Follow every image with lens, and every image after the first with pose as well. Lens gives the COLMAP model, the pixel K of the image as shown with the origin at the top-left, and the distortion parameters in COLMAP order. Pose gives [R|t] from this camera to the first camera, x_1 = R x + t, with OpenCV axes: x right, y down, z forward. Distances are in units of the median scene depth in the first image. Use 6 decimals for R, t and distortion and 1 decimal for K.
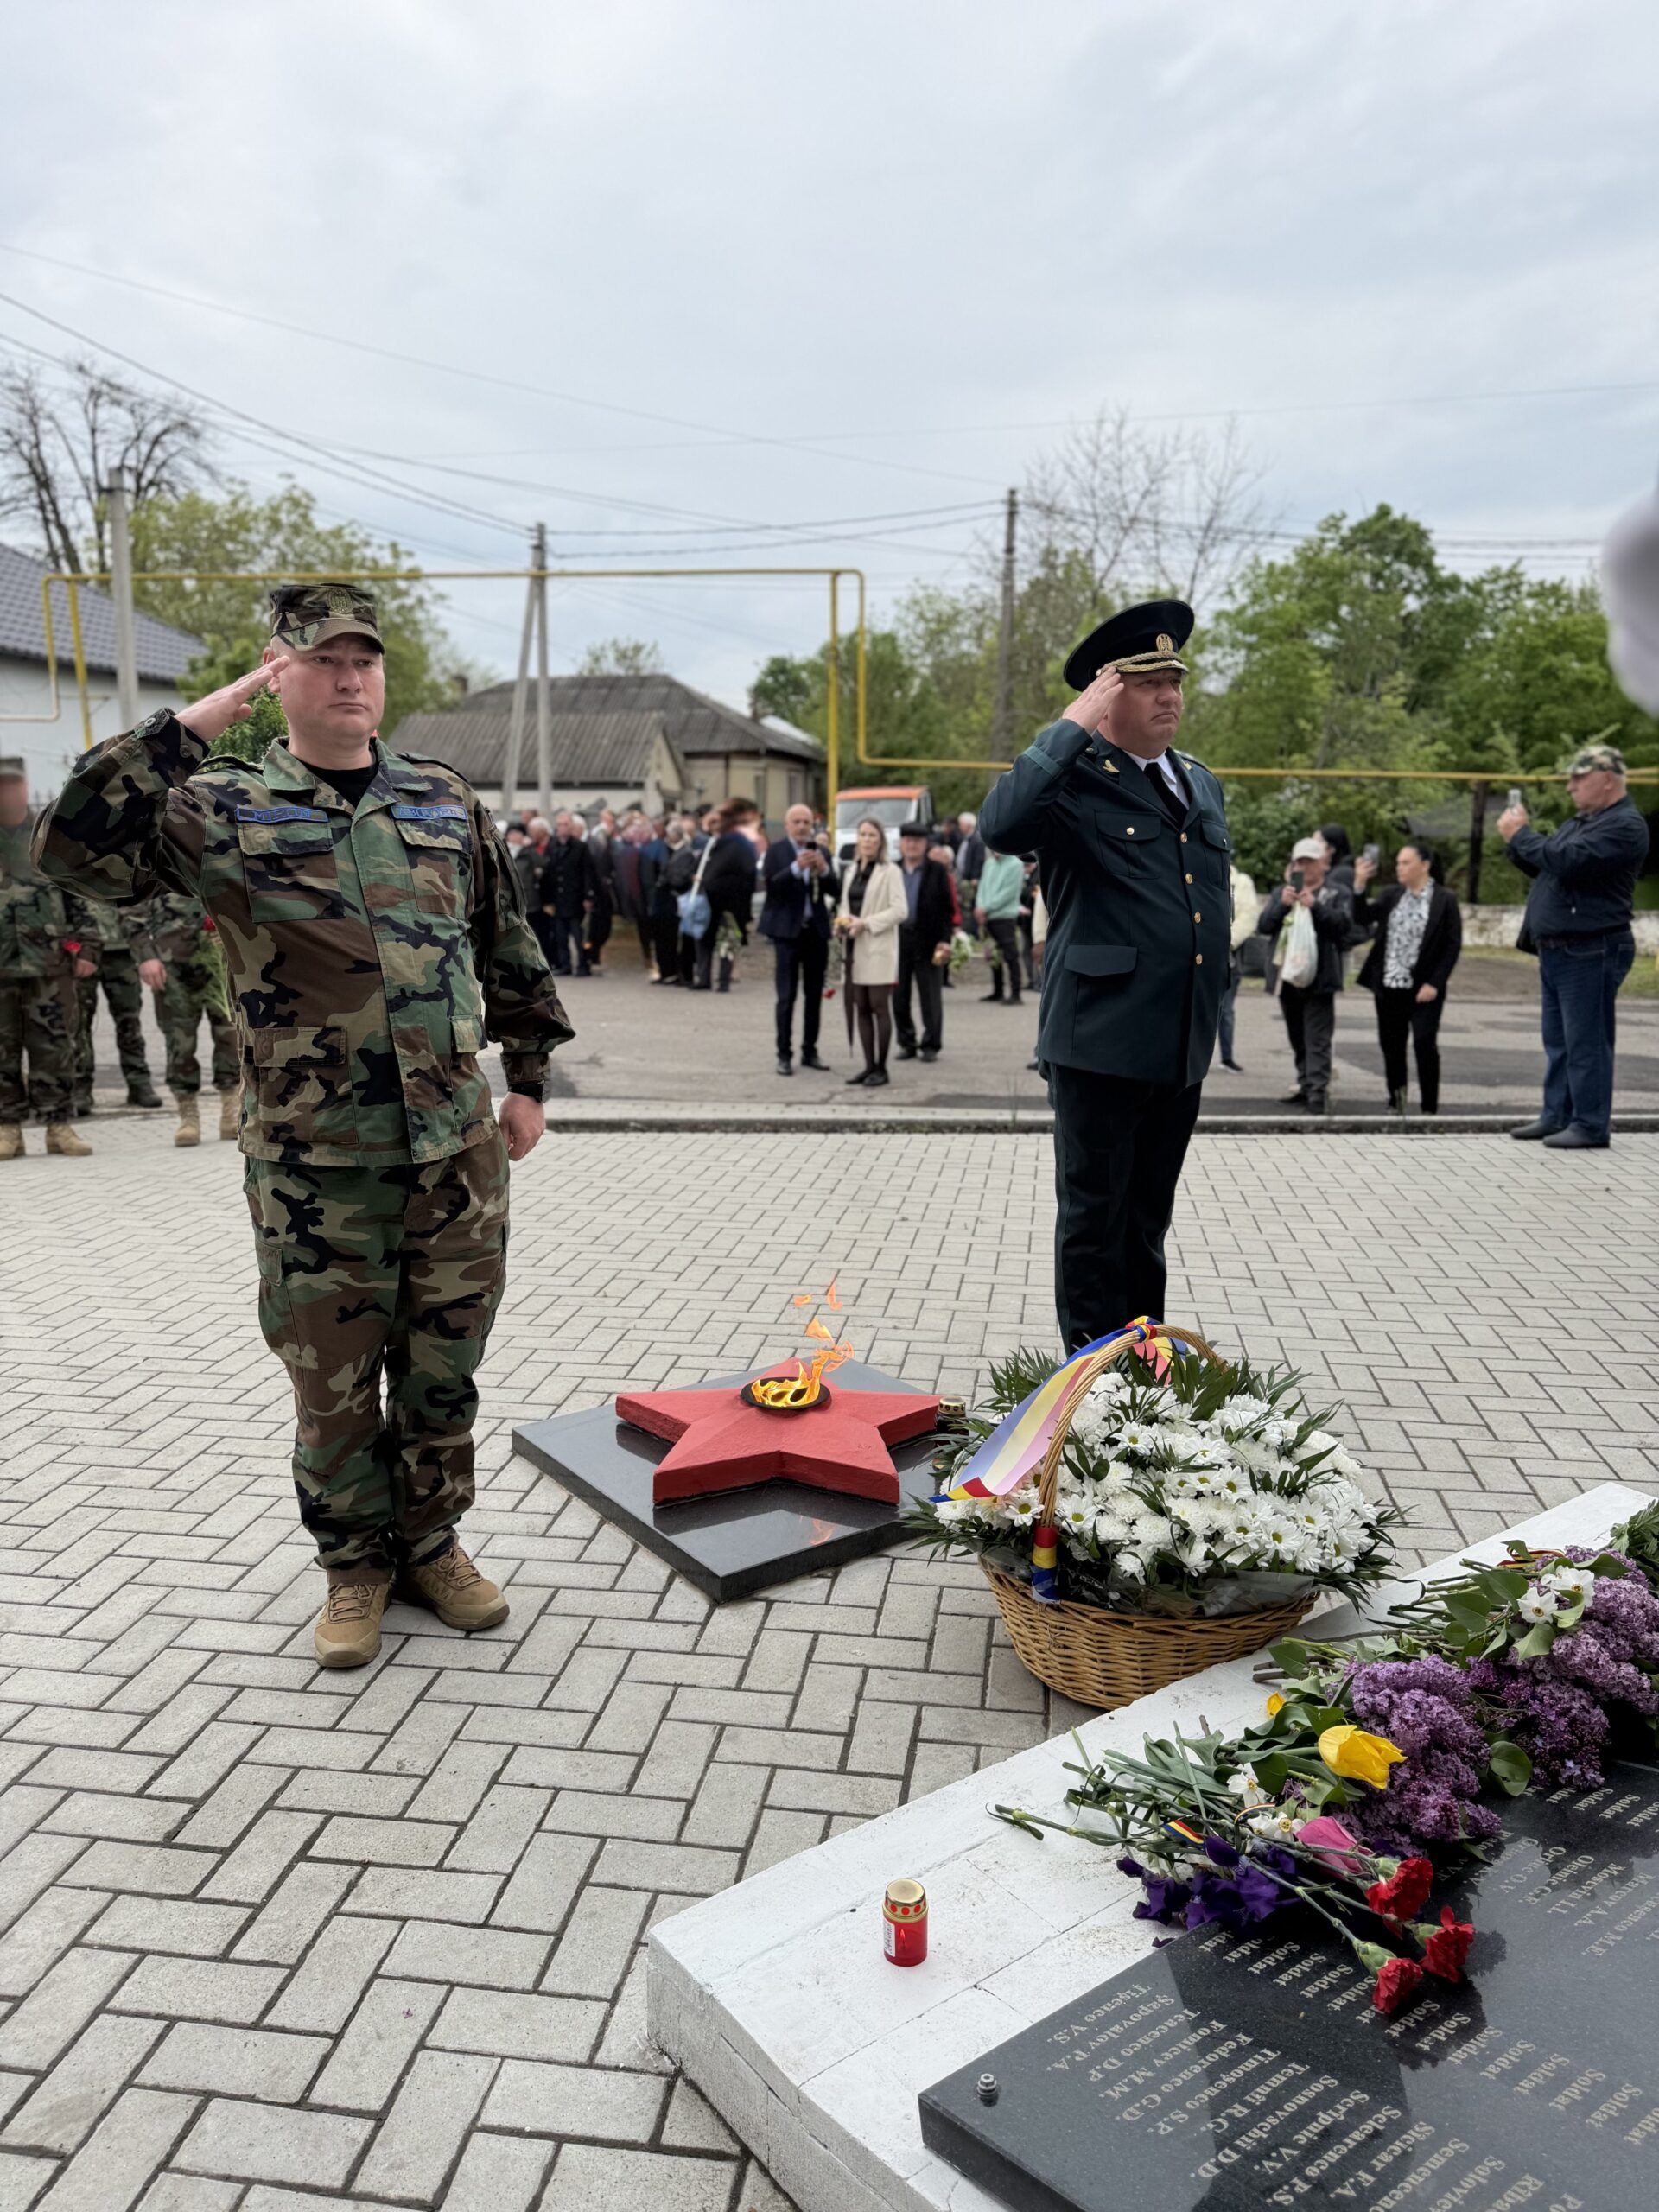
lens RADIAL K [[1572.6, 0, 830.6], [0, 1572.6, 1102.1], [0, 0, 1]] dist [0.036646, -0.044250]
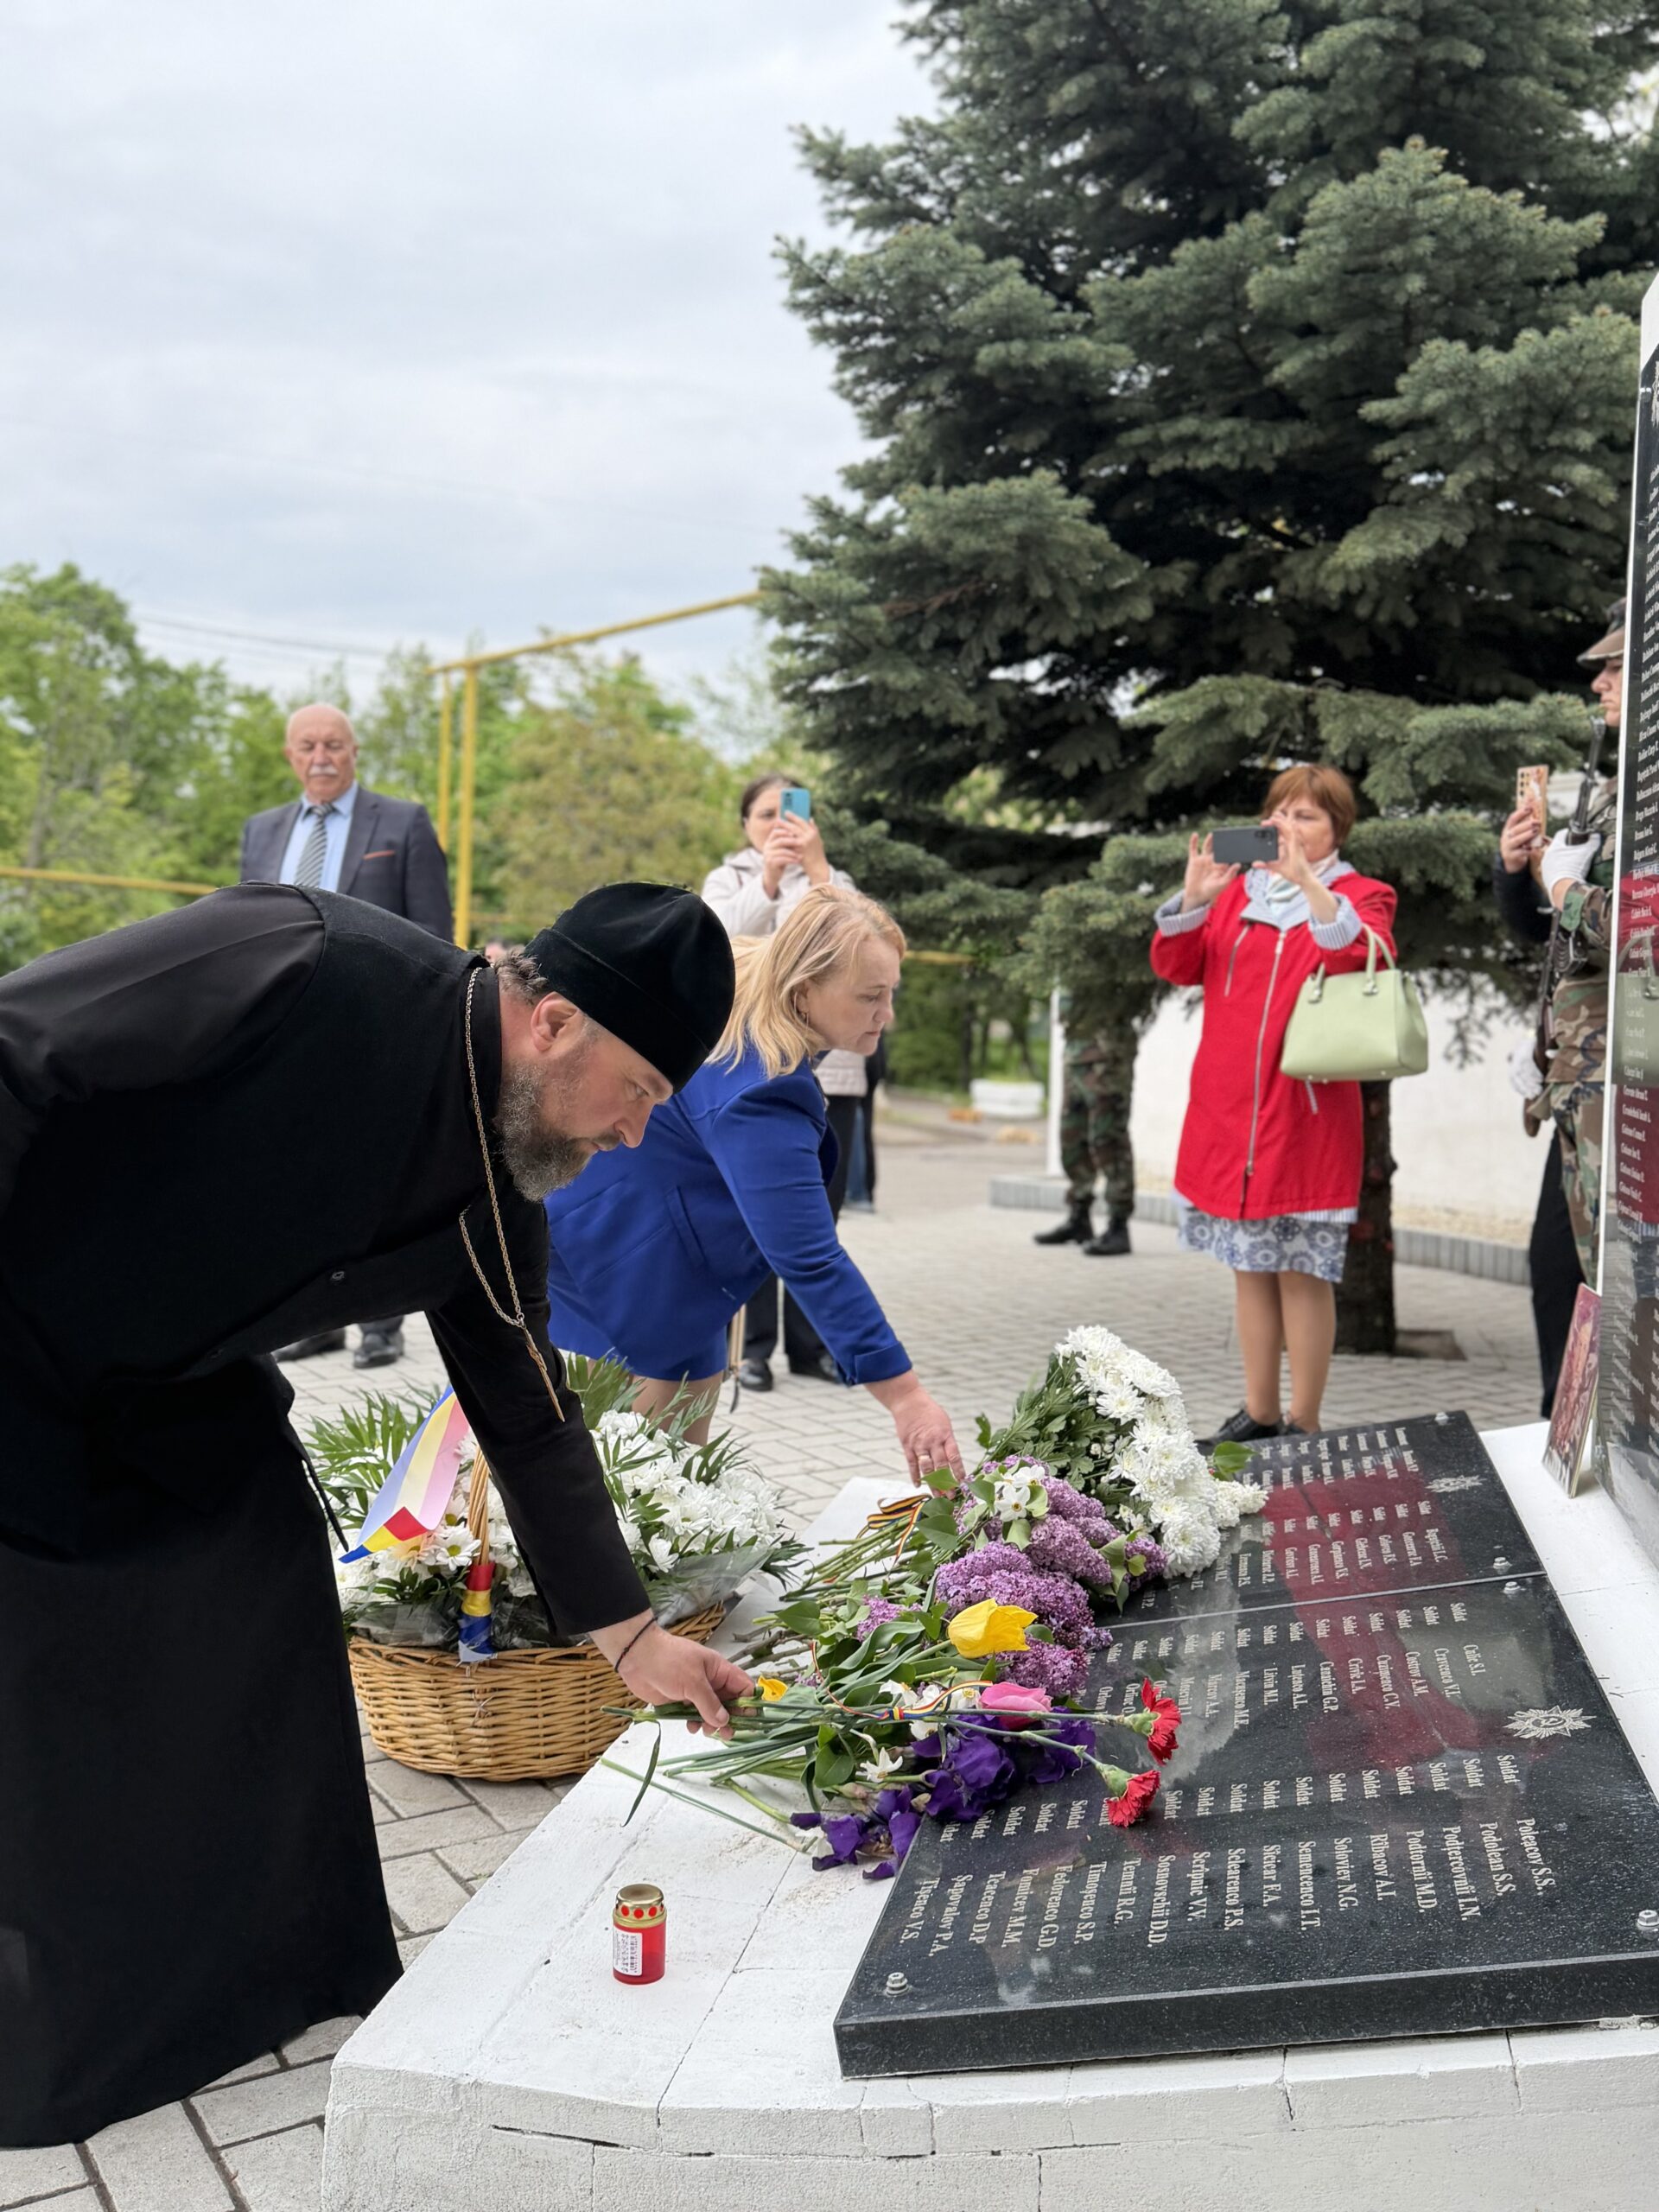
lens RADIAL K [[2093.2, 0, 688.5], [0, 2093.2, 1101.3], [0, 0, 1]] dist [-0.006585, -0.007902]
pose [[0.777037, 0.019463, 0.629154, -0.499097], [0.057890, 0.993076, -0.102218, 0.155553], [-0.626788, 0.115849, 0.770530, 0.066816]]
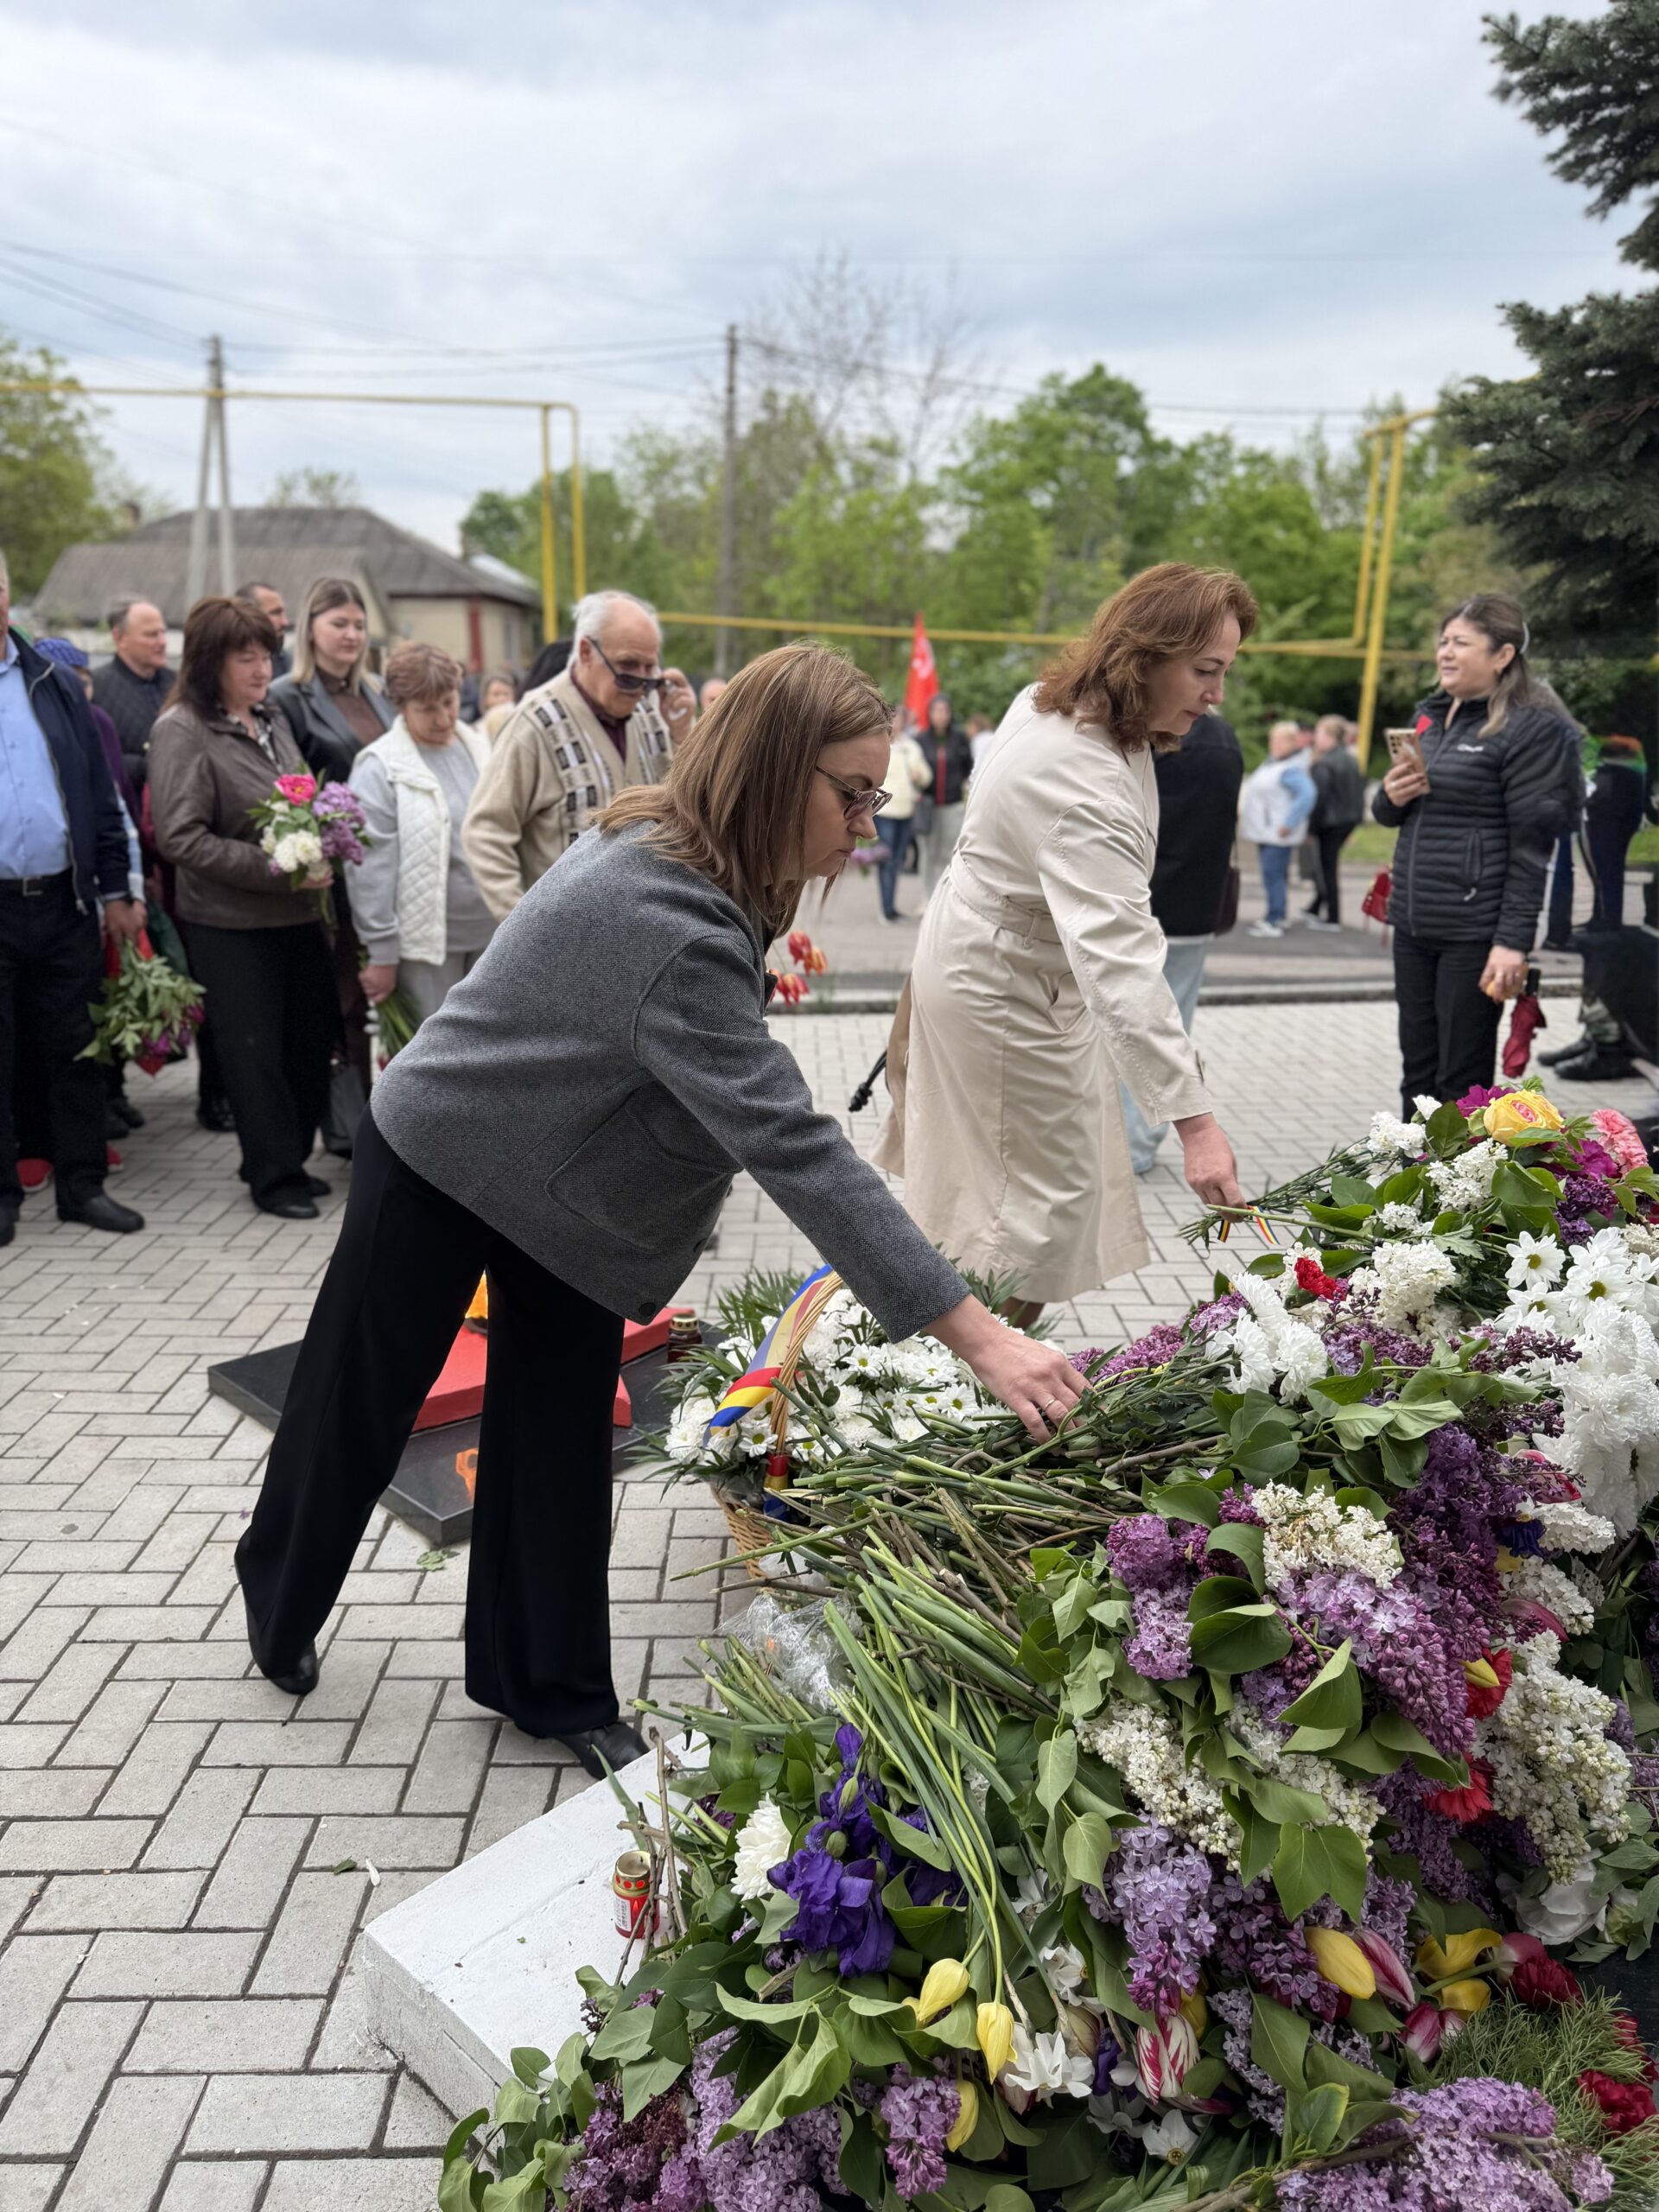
lens RADIAL K [[1569.2, 0, 832.7], [0, 1569.2, 1107.6], [0, 0, 1]] dist [0.017269, -0.017567]
pose [[0.985474, -0.026965, 0.167672, 0.013510], [0.010832, 0.995283, 0.096403, -0.044125], [-0.169481, -0.093186, 0.981118, 0.055742]]
